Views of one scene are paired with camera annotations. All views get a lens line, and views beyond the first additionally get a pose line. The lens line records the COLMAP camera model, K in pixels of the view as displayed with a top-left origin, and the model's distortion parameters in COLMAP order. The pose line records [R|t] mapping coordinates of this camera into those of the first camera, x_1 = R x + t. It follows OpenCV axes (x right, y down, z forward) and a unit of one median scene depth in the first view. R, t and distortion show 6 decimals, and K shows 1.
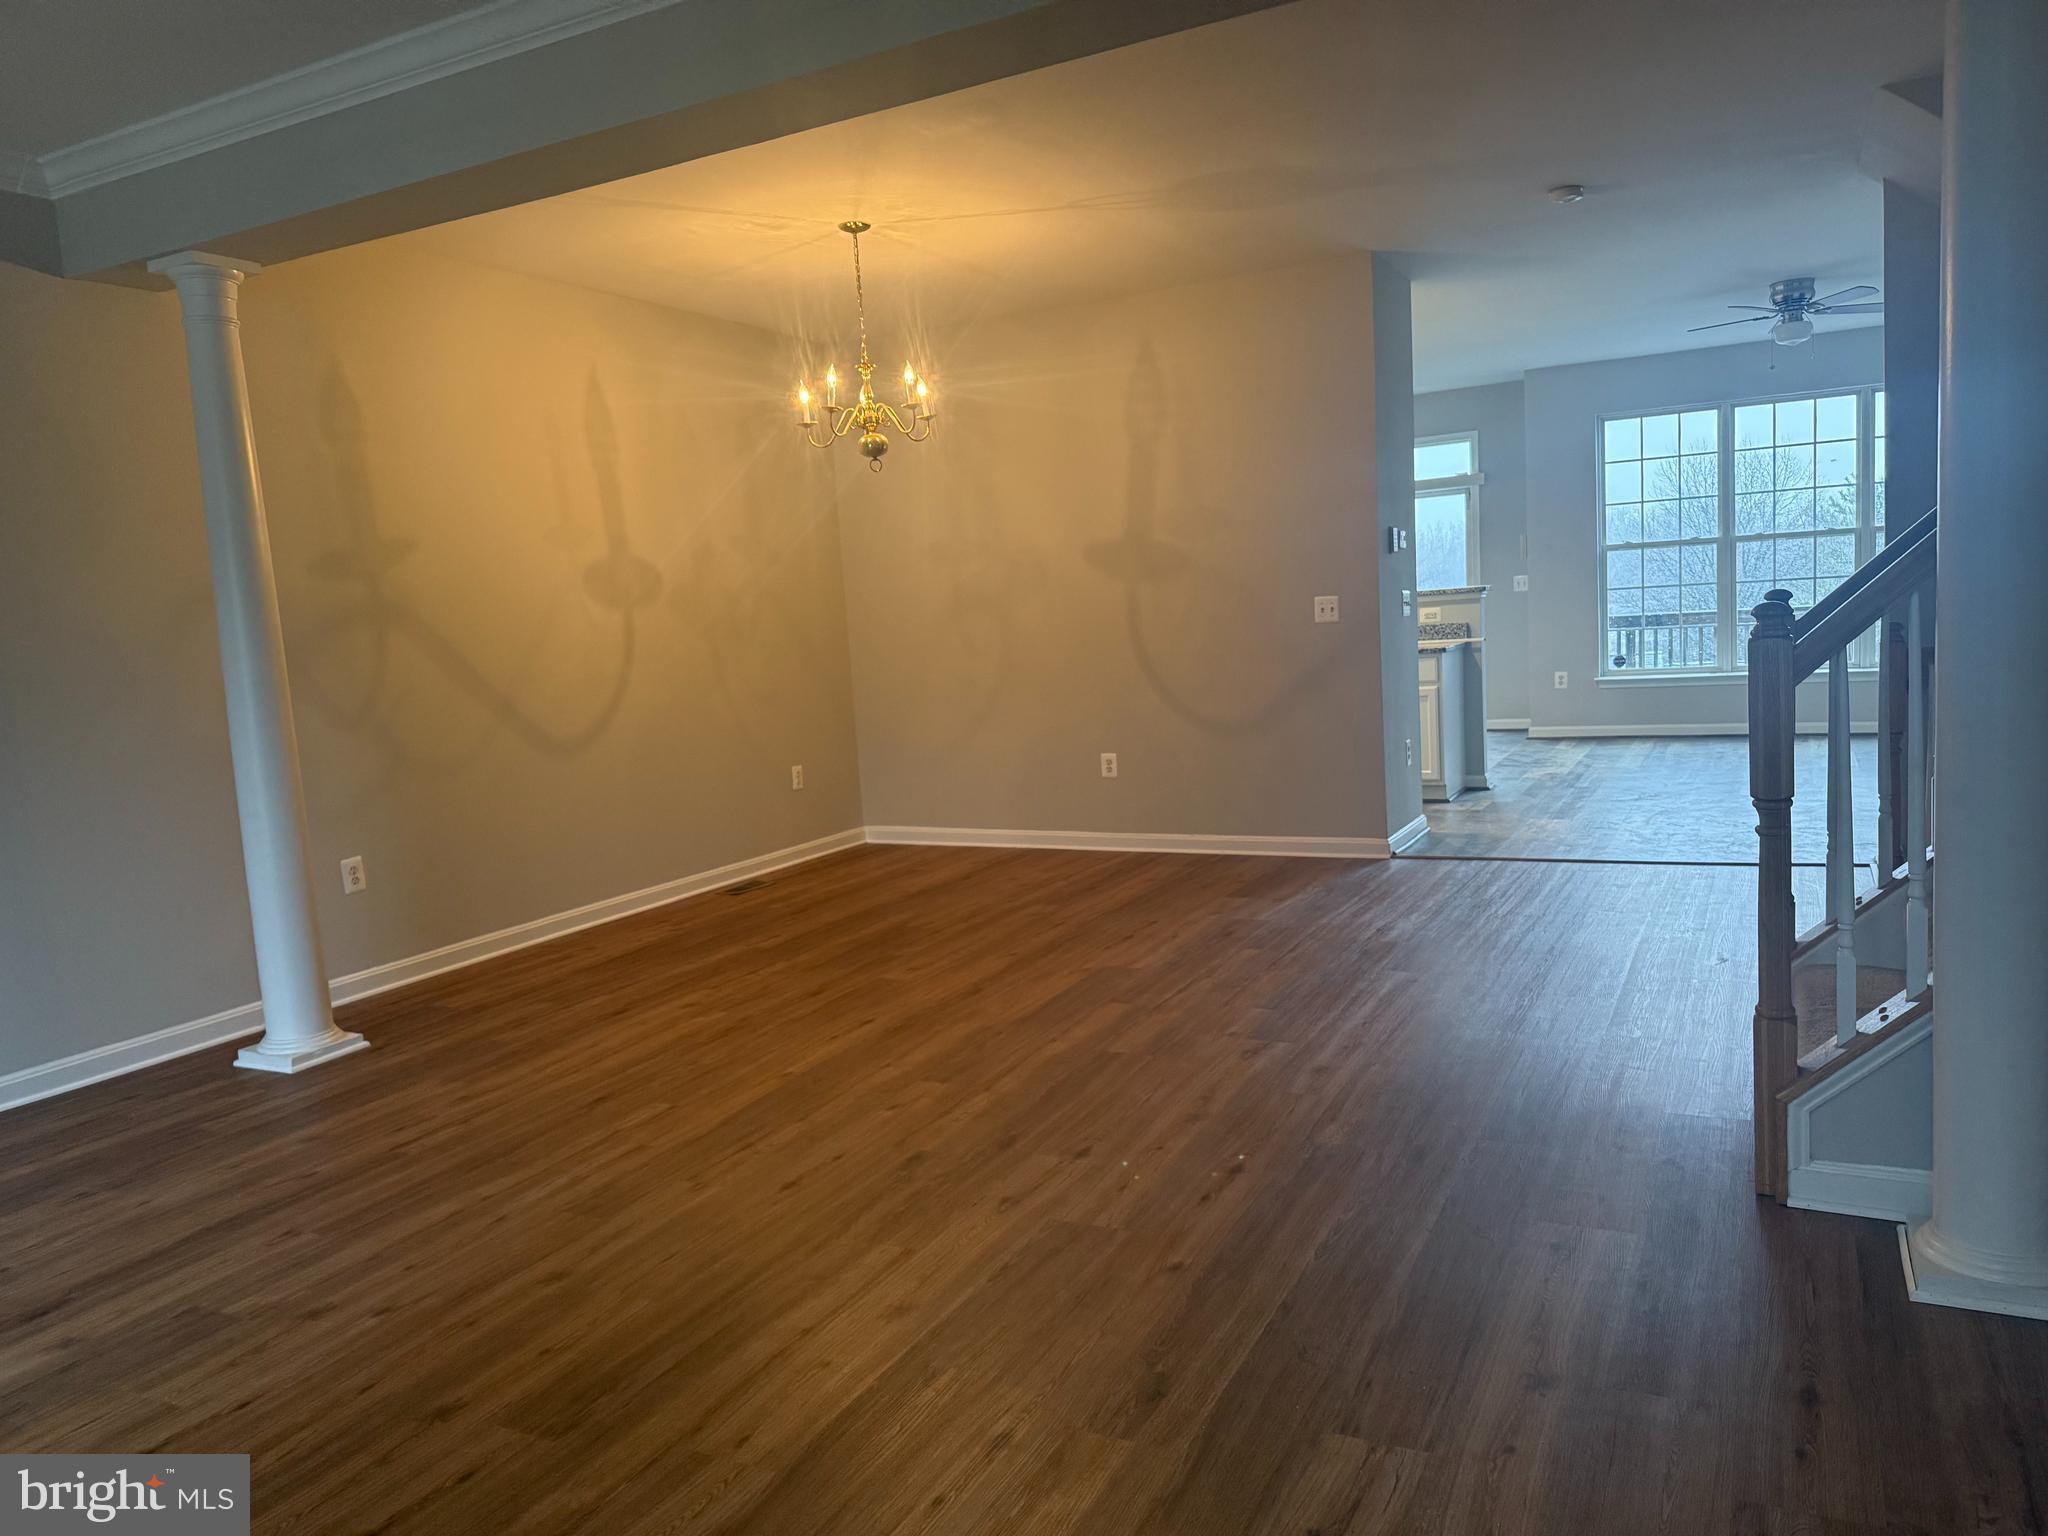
lens RADIAL K [[1437.0, 0, 1041.5], [0, 1437.0, 769.1], [0, 0, 1]] dist [0.048537, -0.070980]
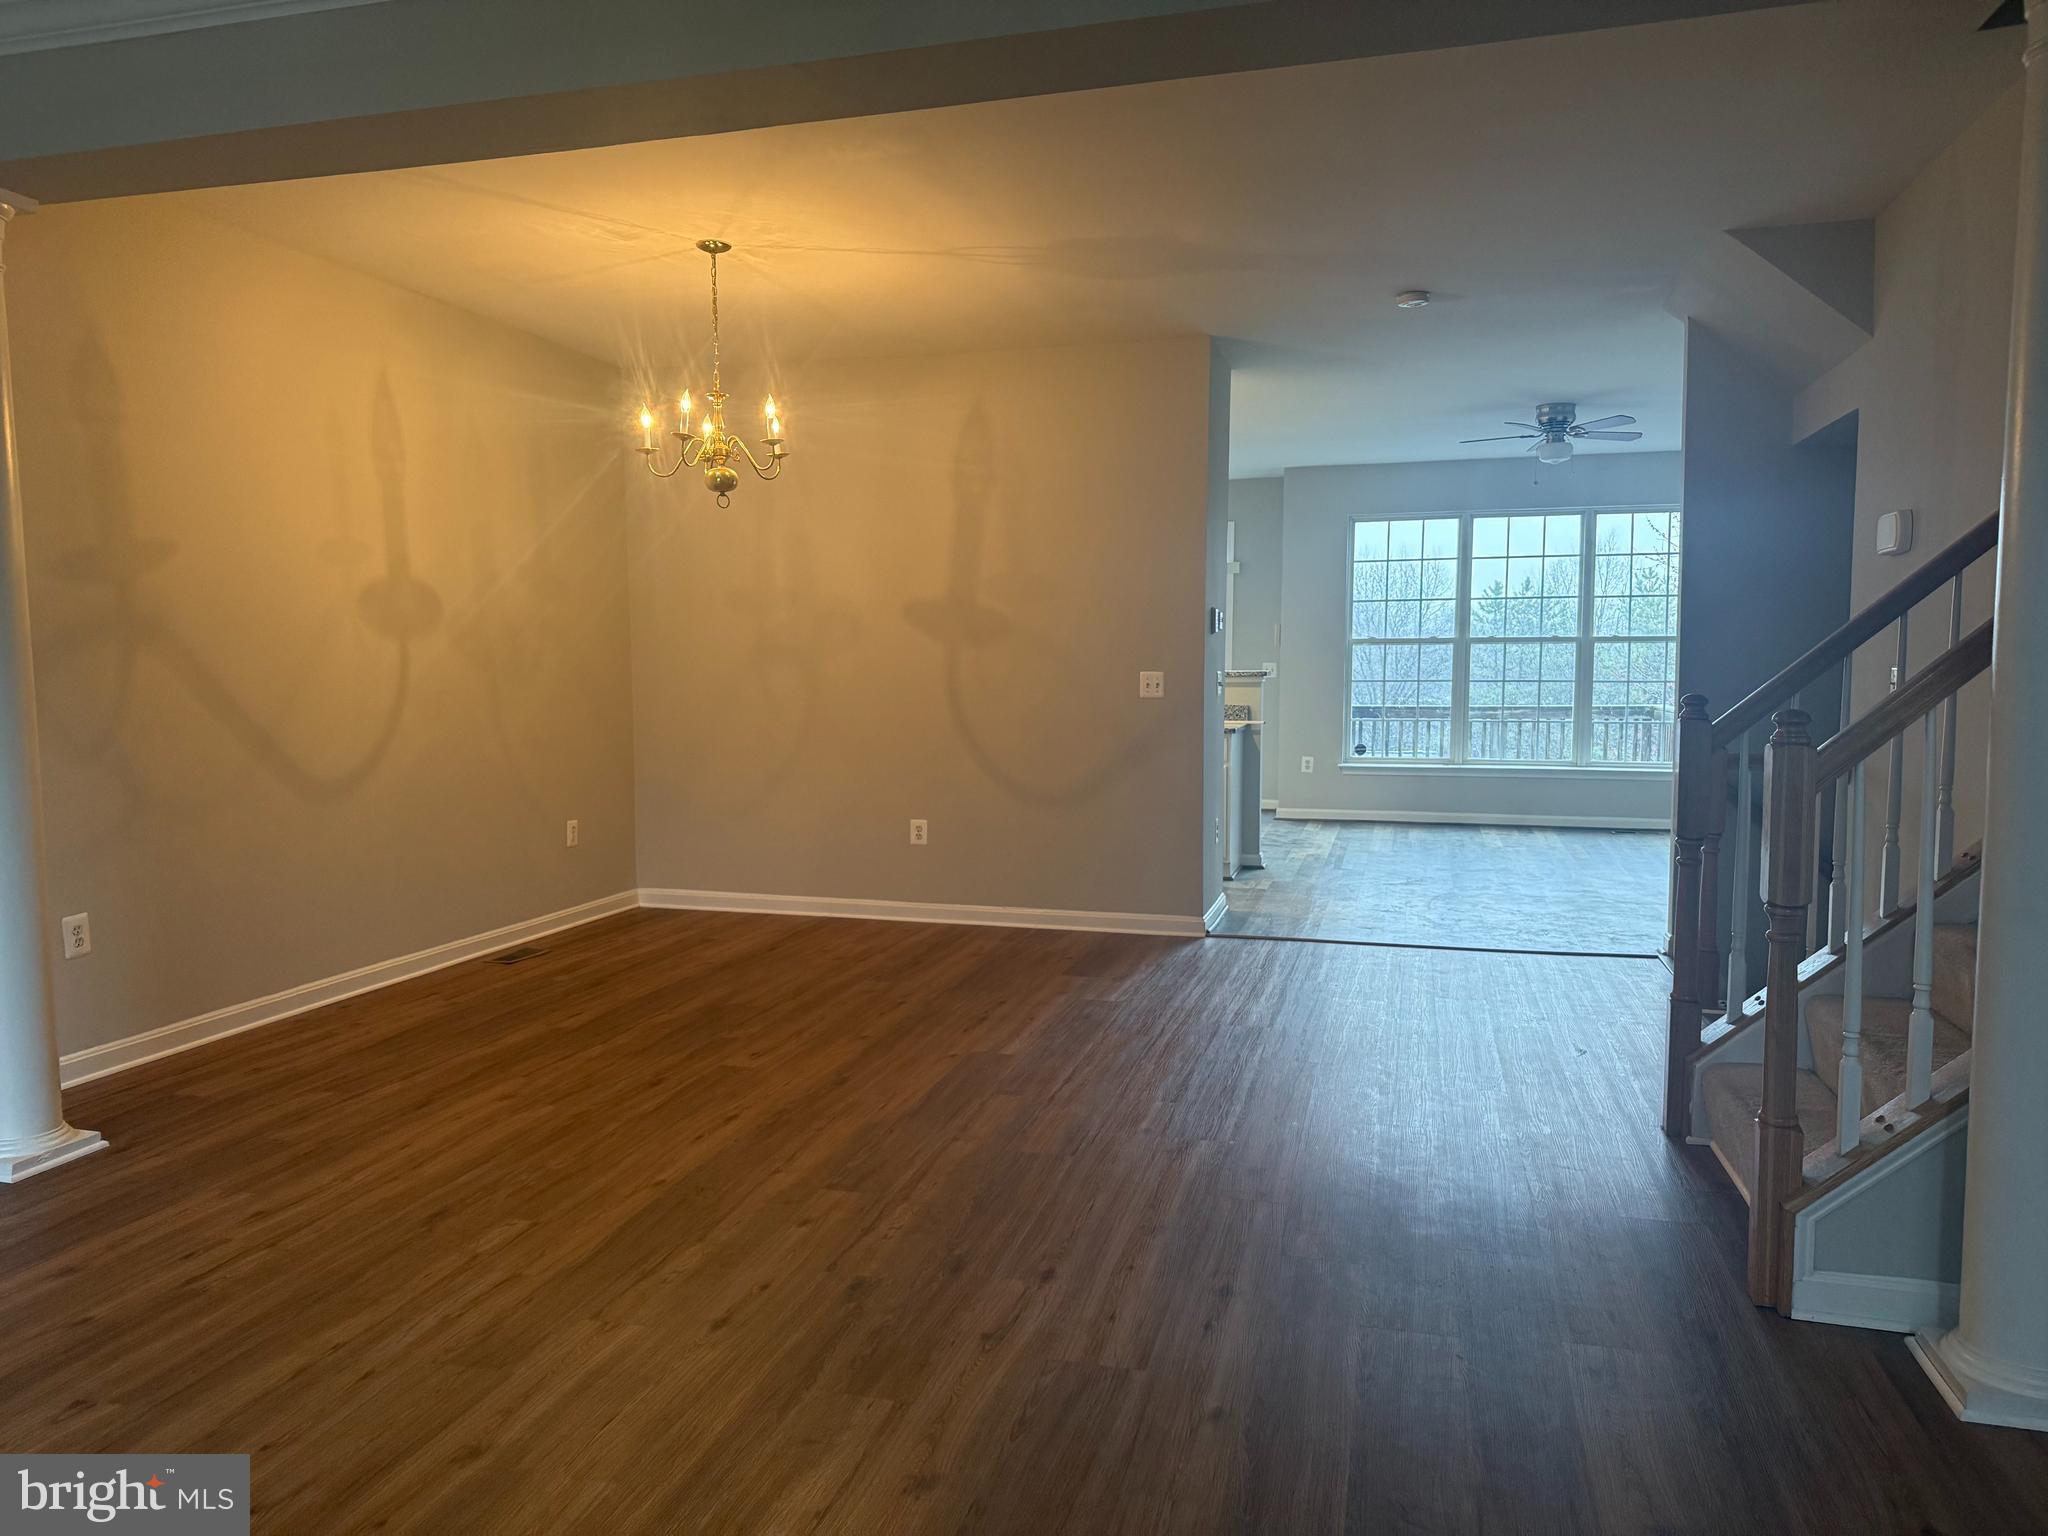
lens RADIAL K [[1439.3, 0, 1024.0], [0, 1439.3, 768.0], [0, 0, 1]] dist [0.042413, -0.056441]
pose [[0.977954, 0.046141, 0.203658, -0.107880], [-0.037127, 0.998163, -0.047868, -0.003299], [-0.205493, 0.039251, 0.977871, 0.062222]]
